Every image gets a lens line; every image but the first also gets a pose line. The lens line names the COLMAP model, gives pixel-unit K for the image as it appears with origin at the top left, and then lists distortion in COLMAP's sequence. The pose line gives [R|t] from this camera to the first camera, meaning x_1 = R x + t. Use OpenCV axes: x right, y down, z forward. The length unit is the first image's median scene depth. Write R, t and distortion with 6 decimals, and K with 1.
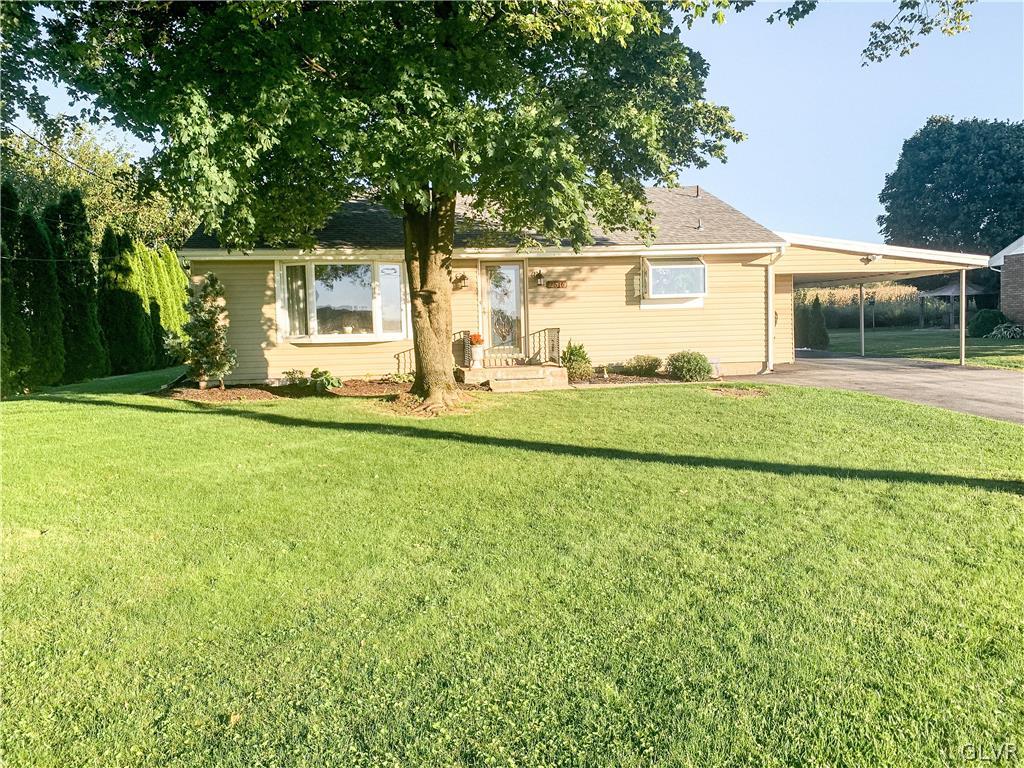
lens RADIAL K [[769.9, 0, 512.0], [0, 769.9, 384.0], [0, 0, 1]] dist [0.004886, -0.000827]
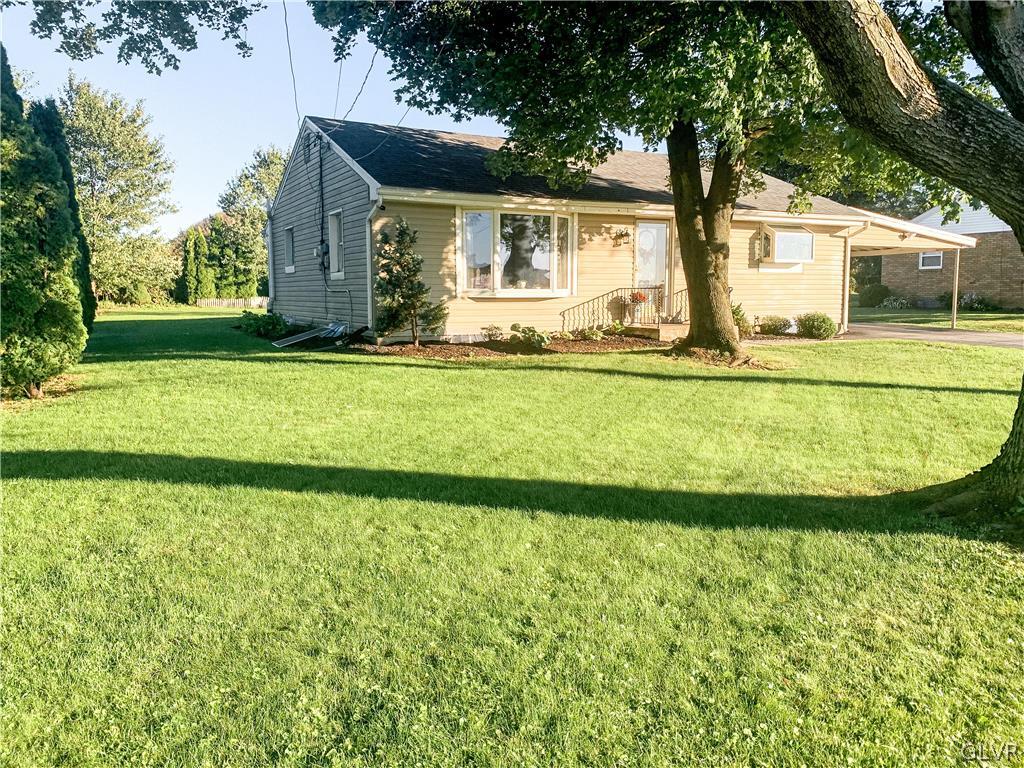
lens RADIAL K [[769.9, 0, 512.0], [0, 769.9, 384.0], [0, 0, 1]] dist [0.004886, -0.000827]
pose [[0.947261, -0.012984, 0.320199, -0.523775], [-0.000450, 0.999124, 0.041846, 0.012993], [-0.320462, -0.039783, 0.946426, 0.097457]]
